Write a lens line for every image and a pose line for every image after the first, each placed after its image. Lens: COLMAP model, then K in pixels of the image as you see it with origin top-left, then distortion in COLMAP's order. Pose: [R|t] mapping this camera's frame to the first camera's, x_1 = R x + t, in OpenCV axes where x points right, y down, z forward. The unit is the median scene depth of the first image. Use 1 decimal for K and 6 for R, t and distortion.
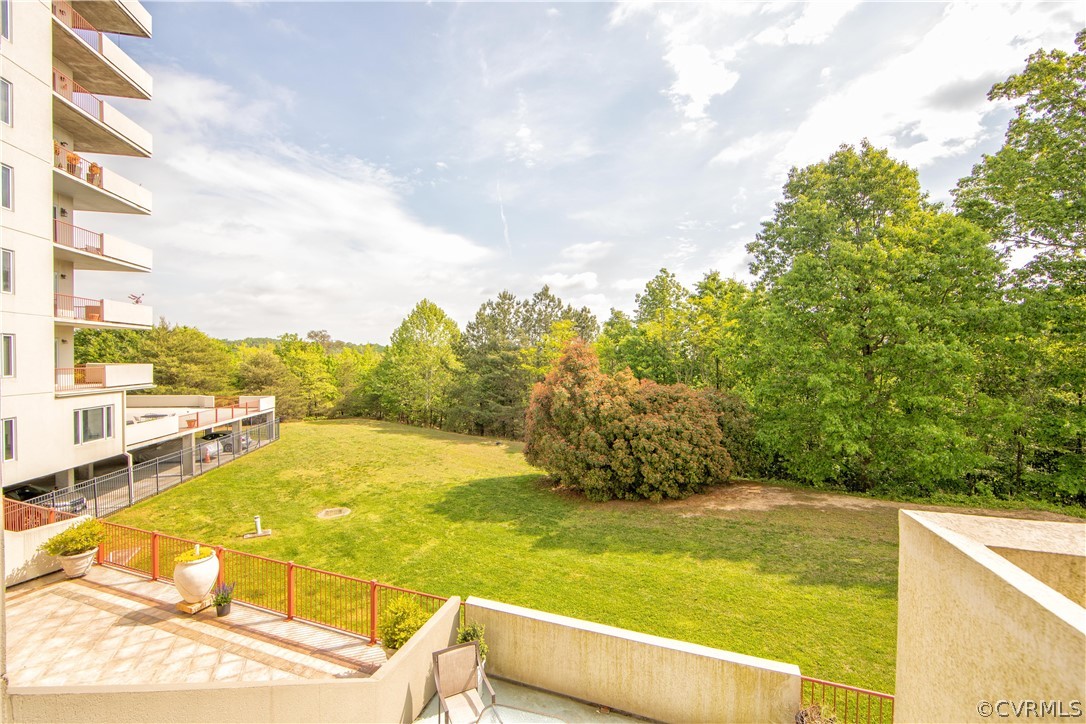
lens RADIAL K [[430.2, 0, 542.8], [0, 430.2, 364.5], [0, 0, 1]] dist [-0.007806, 0.001401]
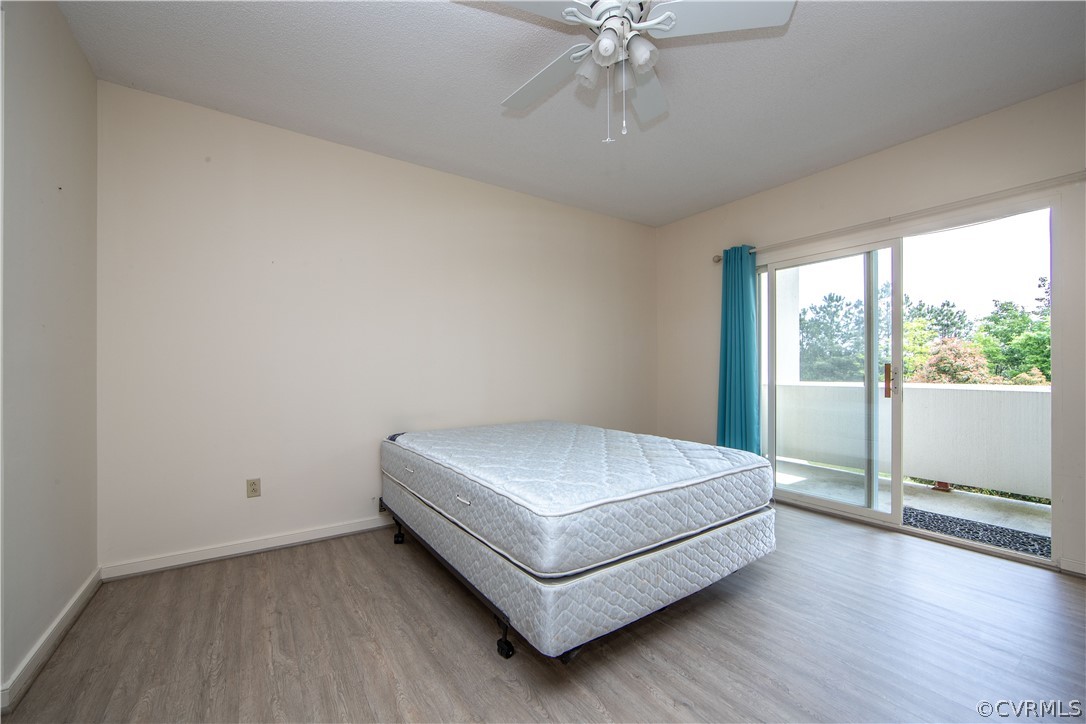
lens RADIAL K [[430.2, 0, 541.1], [0, 430.2, 365.5], [0, 0, 1]] dist [-0.007806, 0.001401]
pose [[0.801112, -0.016134, -0.598297, -0.080682], [0.001990, 0.999703, -0.024294, 0.019048], [0.598511, 0.018272, 0.800906, -0.262849]]
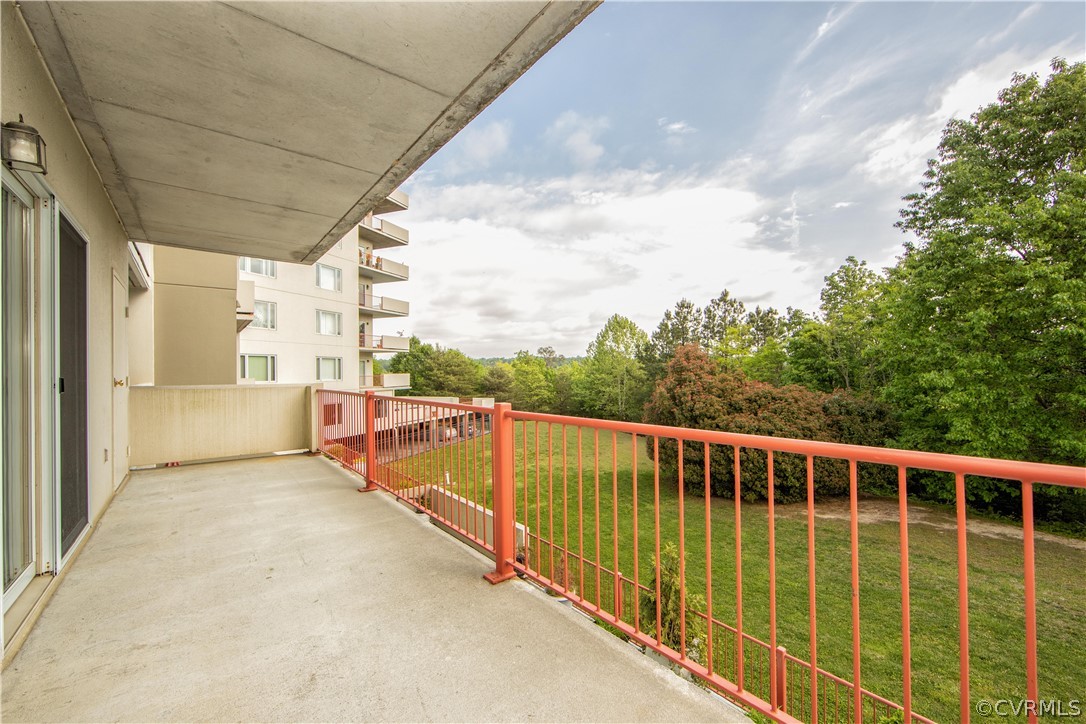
lens RADIAL K [[430.2, 0, 543.4], [0, 430.2, 367.4], [0, 0, 1]] dist [-0.007806, 0.001401]
pose [[0.852553, -0.025020, -0.522042, 0.337705], [0.014662, 0.999605, -0.023964, 0.020020], [0.522435, 0.012776, 0.852583, -0.099844]]
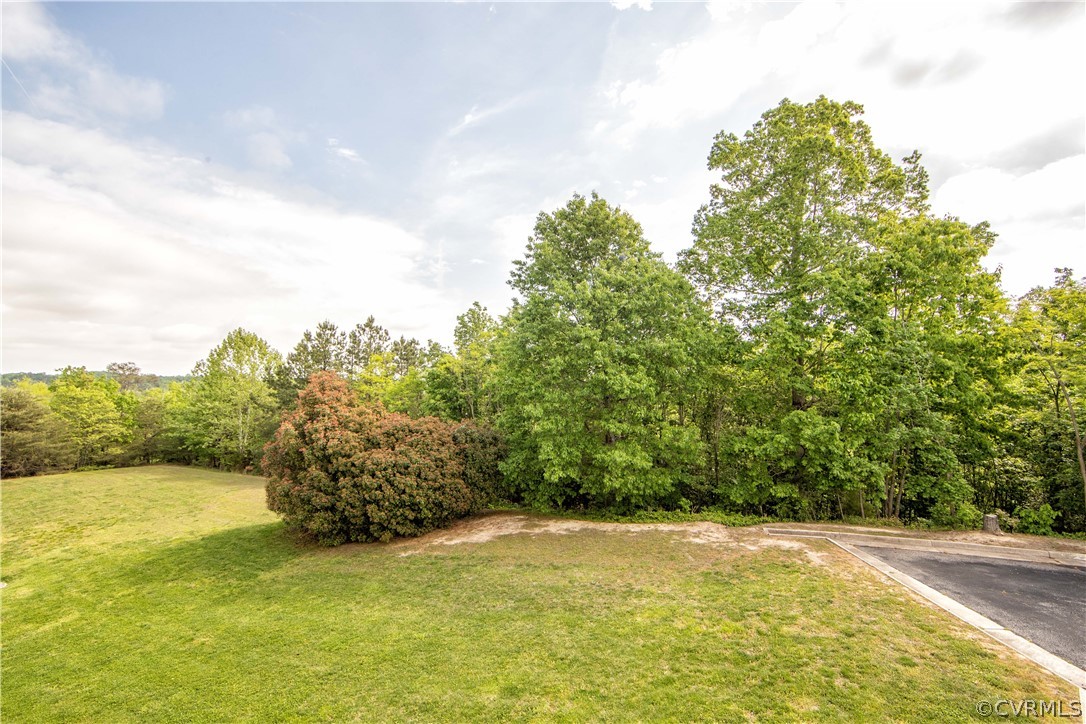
lens RADIAL K [[430.2, 0, 538.8], [0, 430.2, 366.9], [0, 0, 1]] dist [-0.007806, 0.001401]
pose [[0.976183, -0.003868, 0.216912, 0.345009], [0.018554, 0.997666, -0.065707, 0.000554], [-0.216152, 0.068167, 0.973977, -0.026940]]
